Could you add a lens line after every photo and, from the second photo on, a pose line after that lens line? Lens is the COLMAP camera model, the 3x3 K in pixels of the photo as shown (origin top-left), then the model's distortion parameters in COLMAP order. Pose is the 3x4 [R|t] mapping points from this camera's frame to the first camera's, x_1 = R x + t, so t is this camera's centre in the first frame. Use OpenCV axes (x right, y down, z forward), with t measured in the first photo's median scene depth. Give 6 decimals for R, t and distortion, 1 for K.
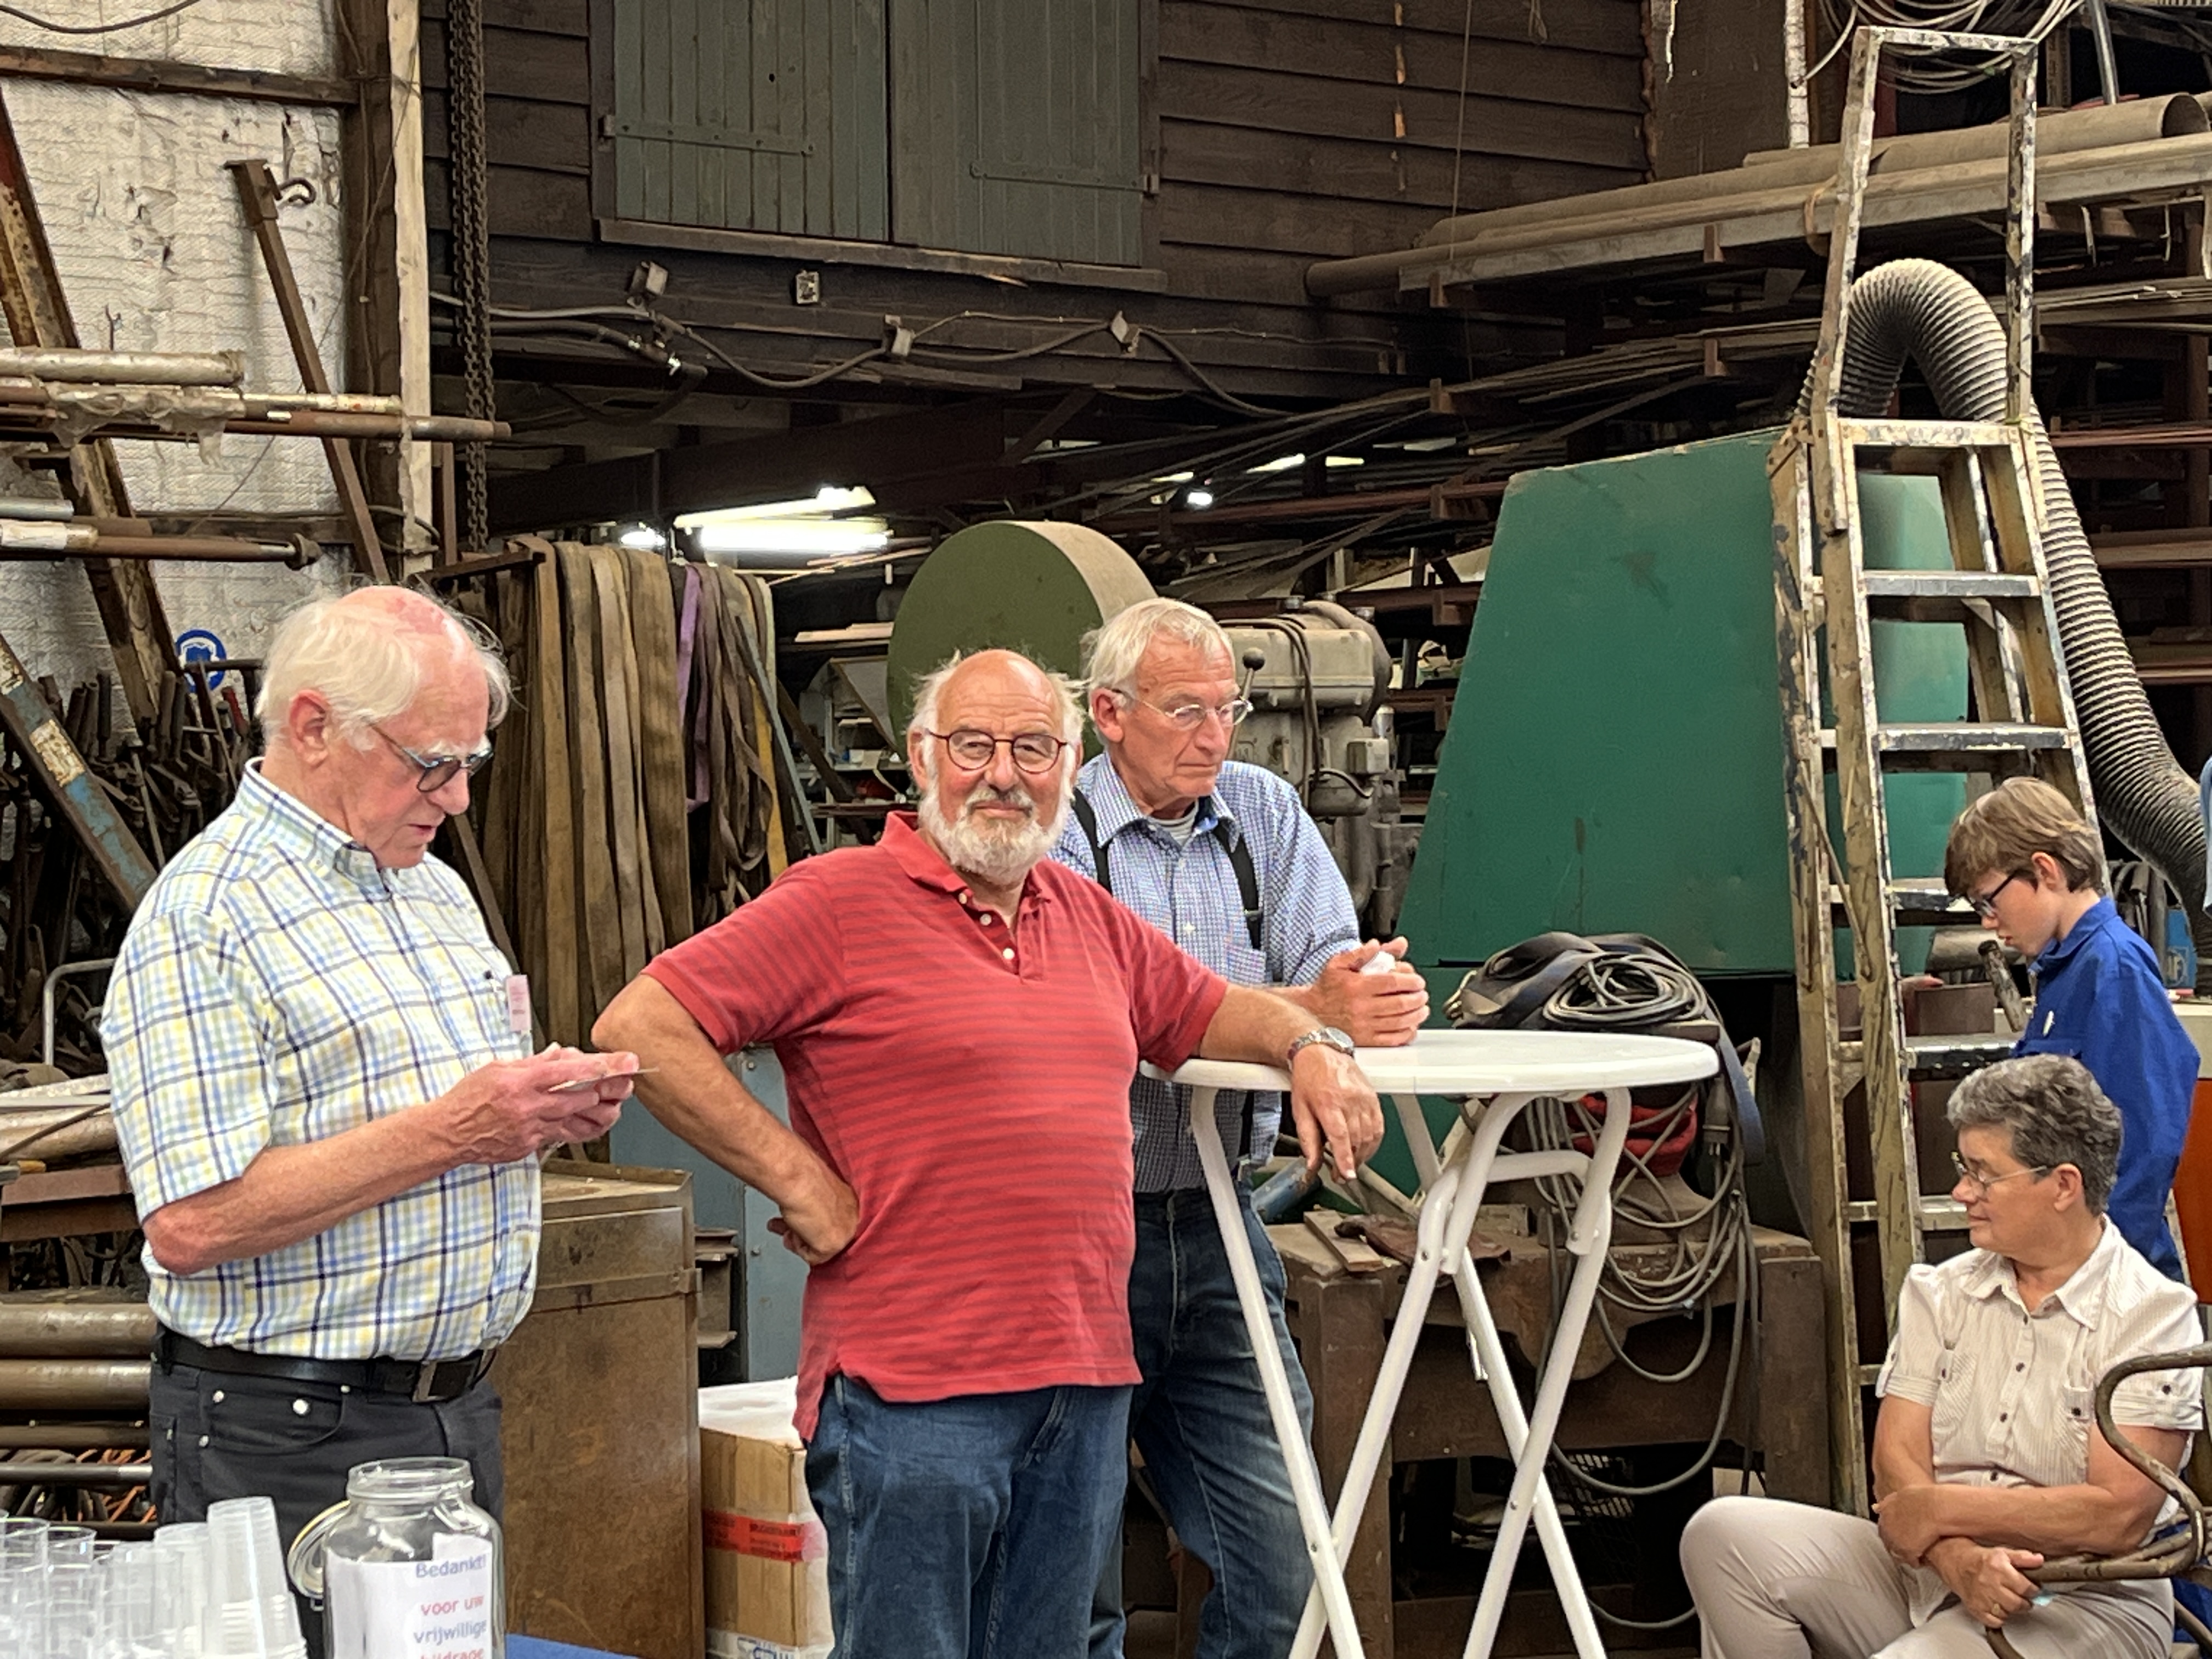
lens RADIAL K [[4283.3, 0, 1106.0], [0, 4283.3, 829.5], [0, 0, 1]] dist [0.148936, -0.469821]
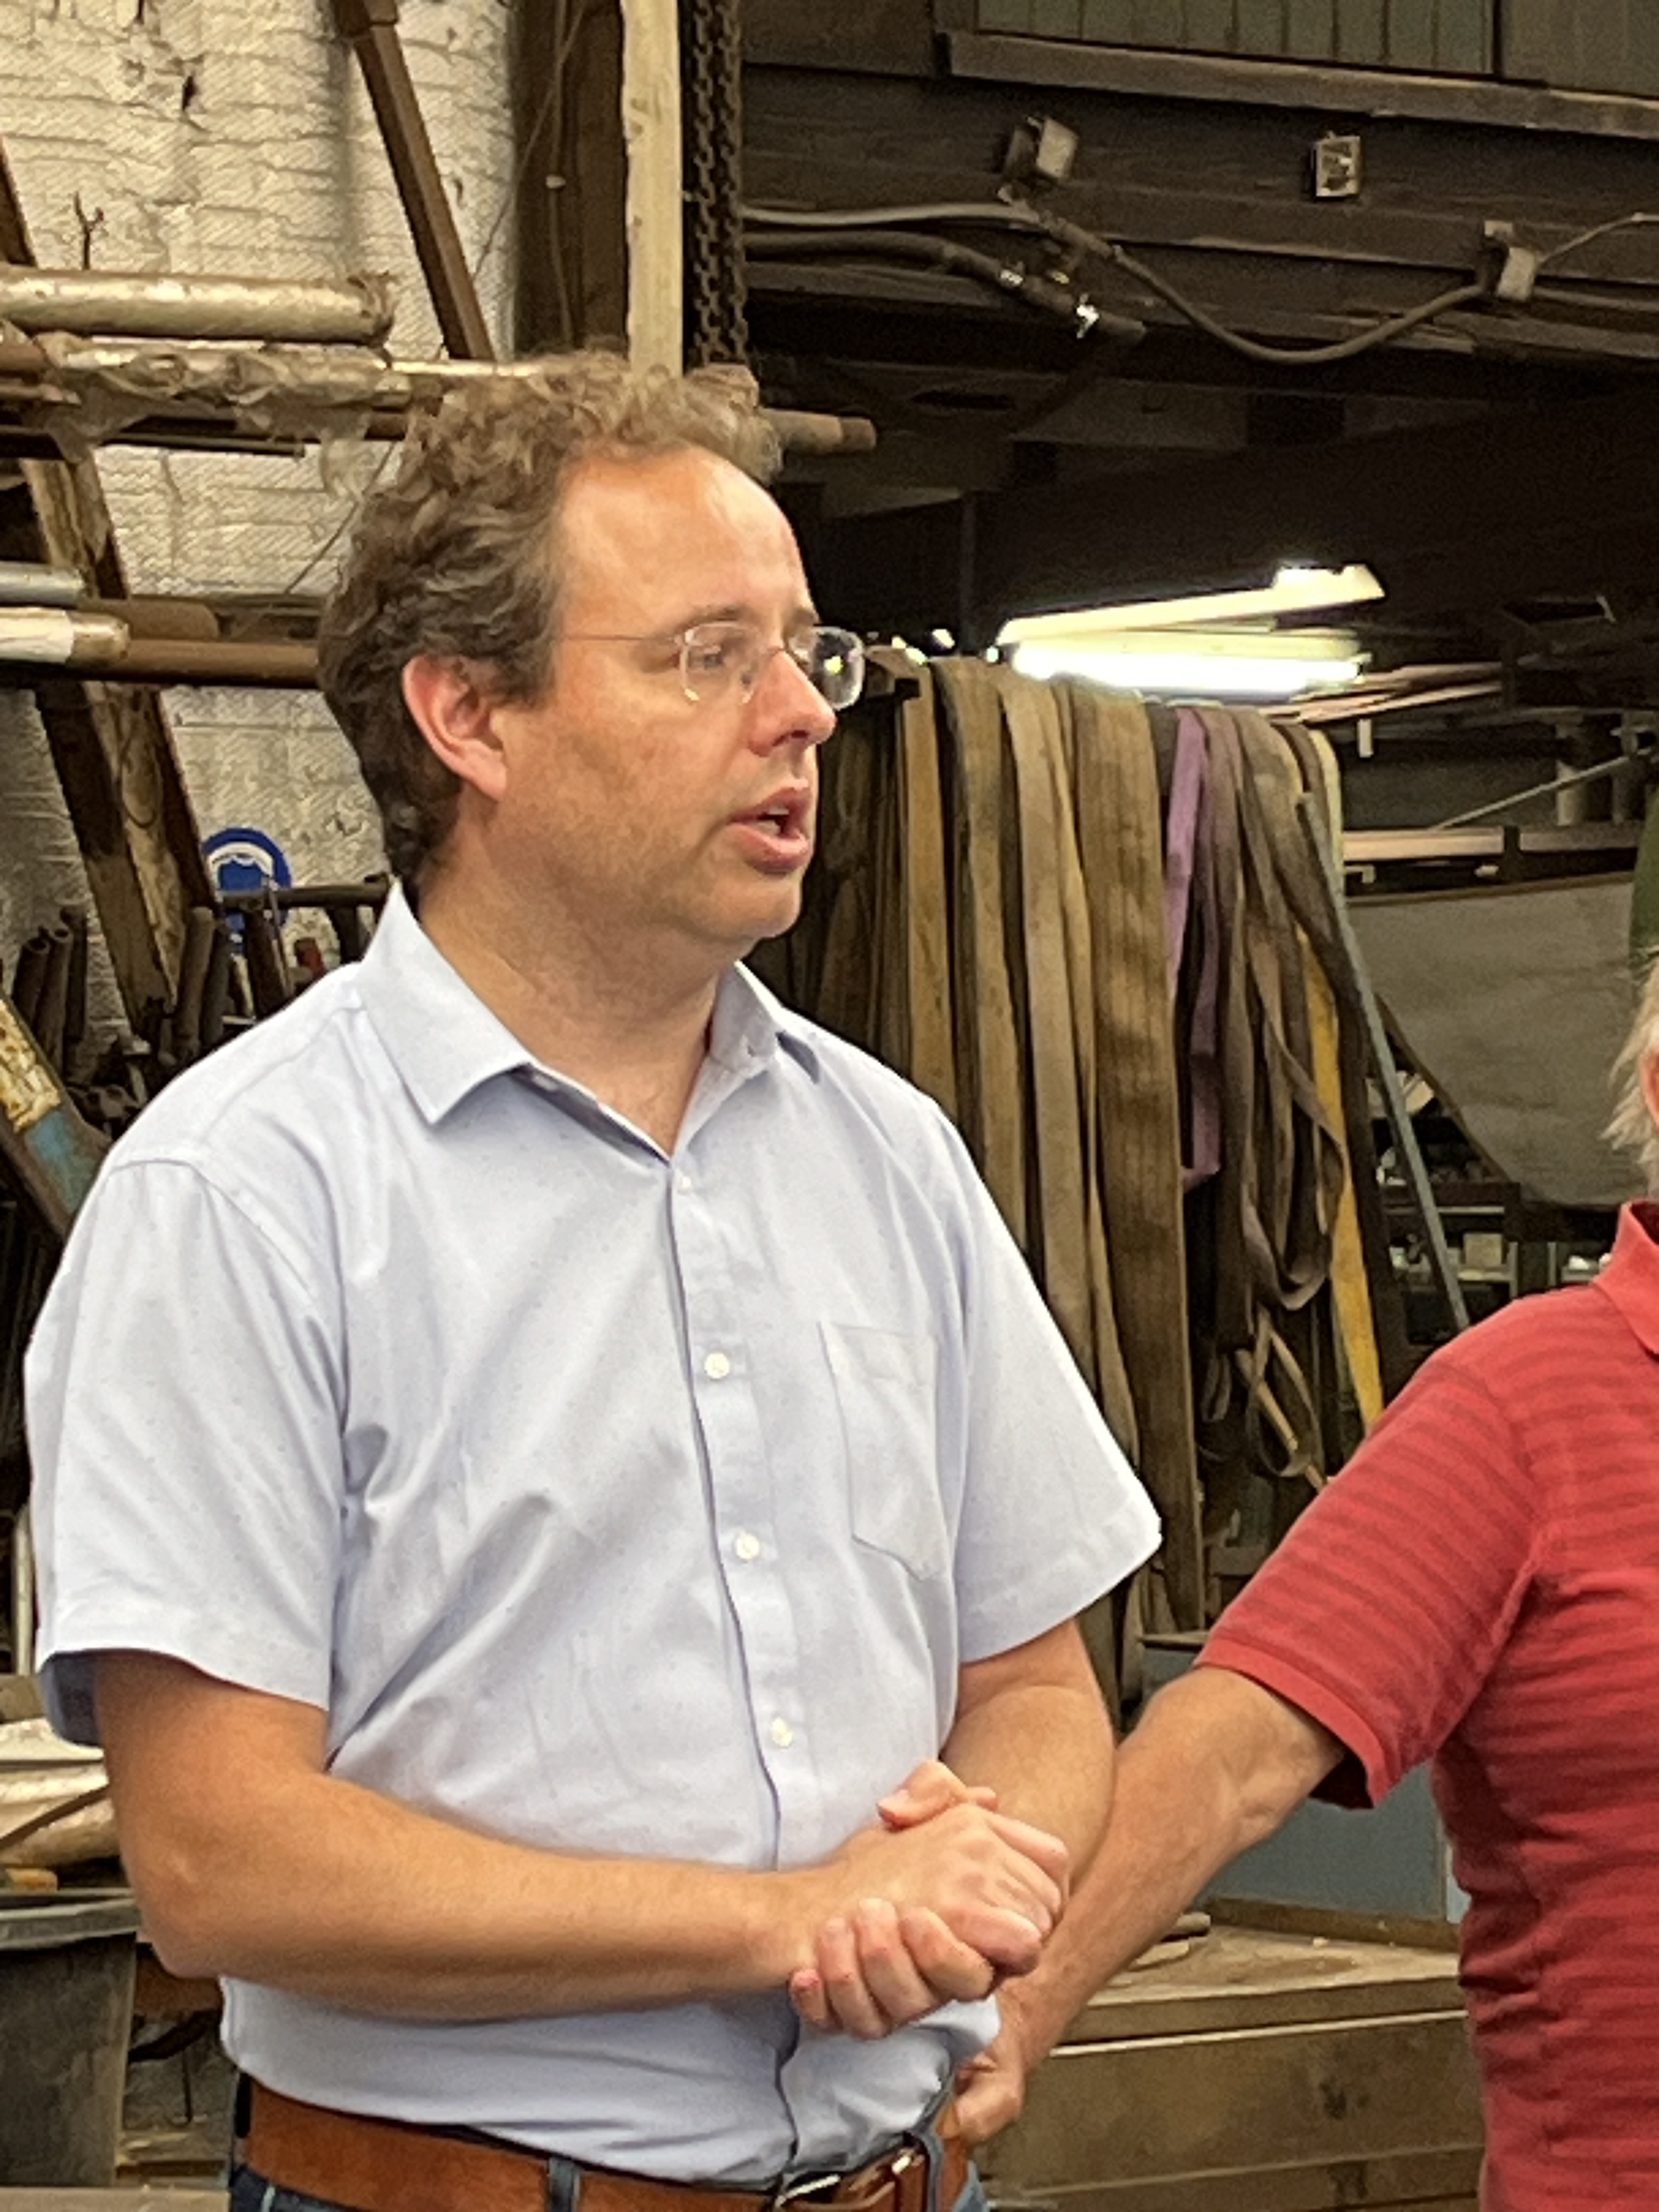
lens RADIAL K [[8018.7, 0, 826.2], [0, 8018.7, 1213.0], [0, 0, 1]] dist [0.137051, -0.494396]
pose [[0.996872, 0.008726, -0.078550, -0.064465], [-0.008984, 0.999955, -0.002926, 0.001438], [0.078521, 0.003622, 0.996906, 0.054881]]
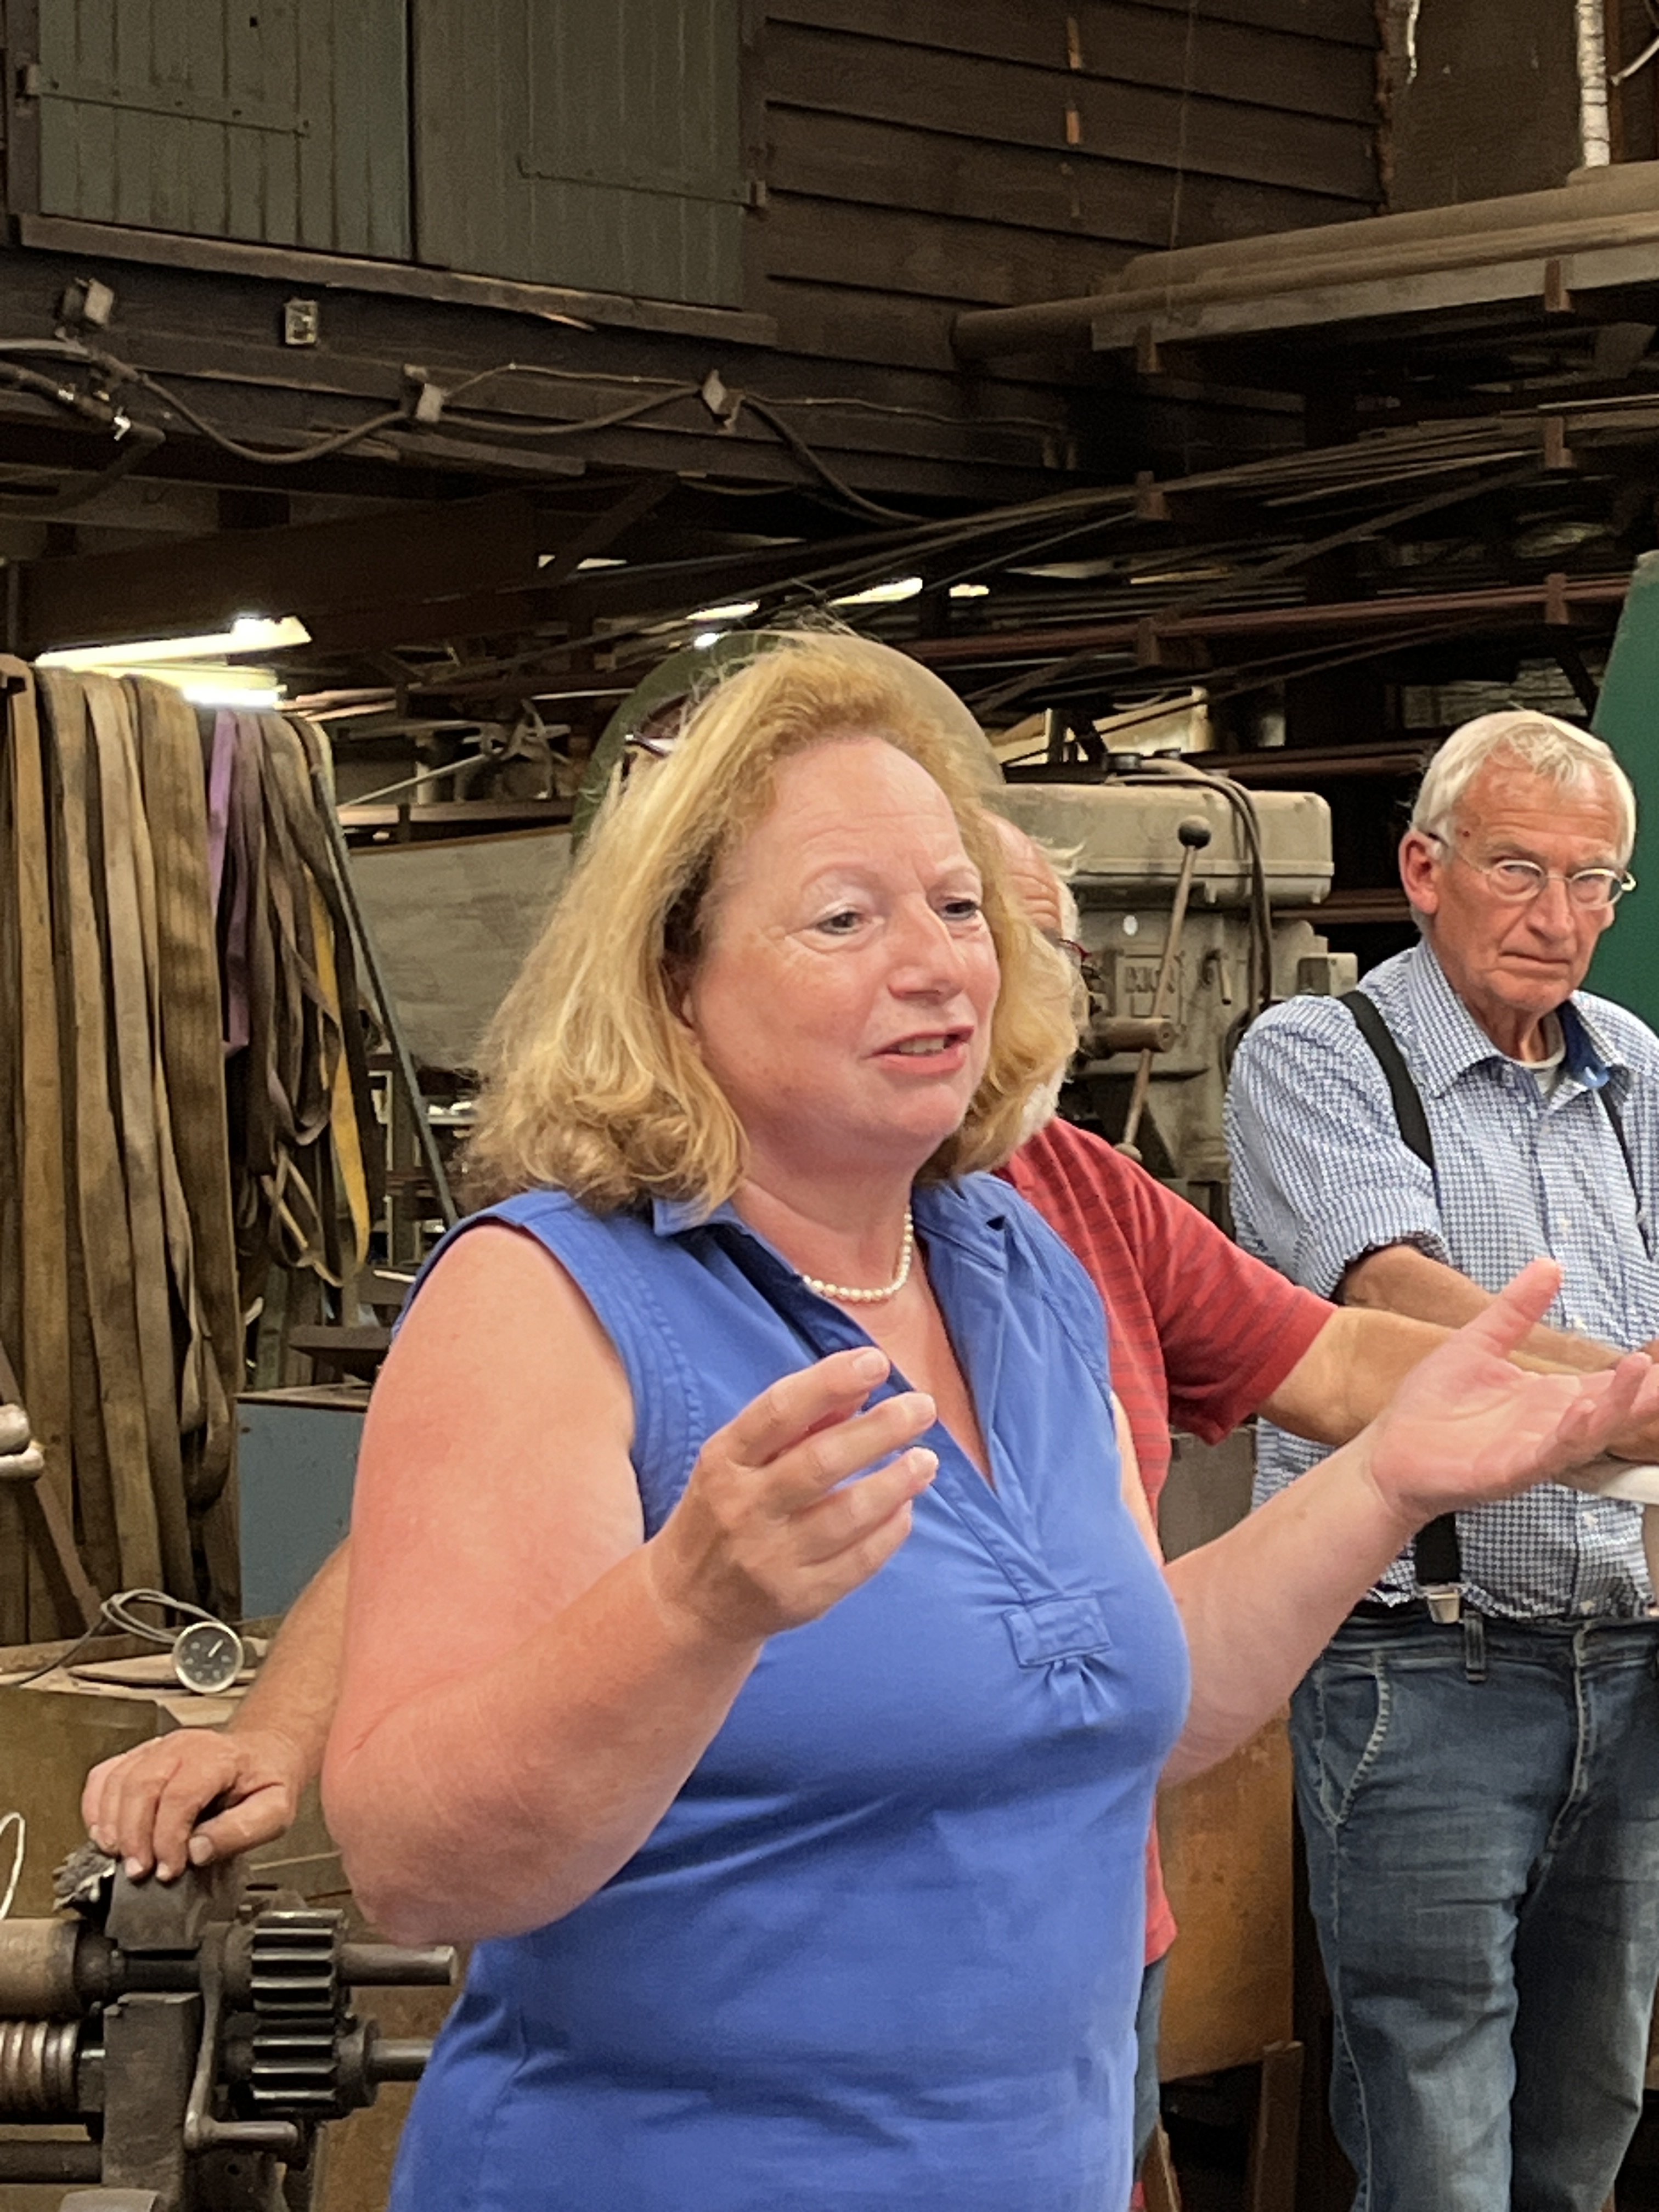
lens RADIAL K [[5239.4, 0, 829.5], [0, 5239.4, 1106.0], [0, 0, 1]] dist [0.169170, -0.414455]
pose [[0.994272, 0.003169, 0.106832, -0.089899], [-0.003326, 0.999994, 0.001292, 0.001854], [-0.106828, -0.001640, 0.994276, 0.152763]]
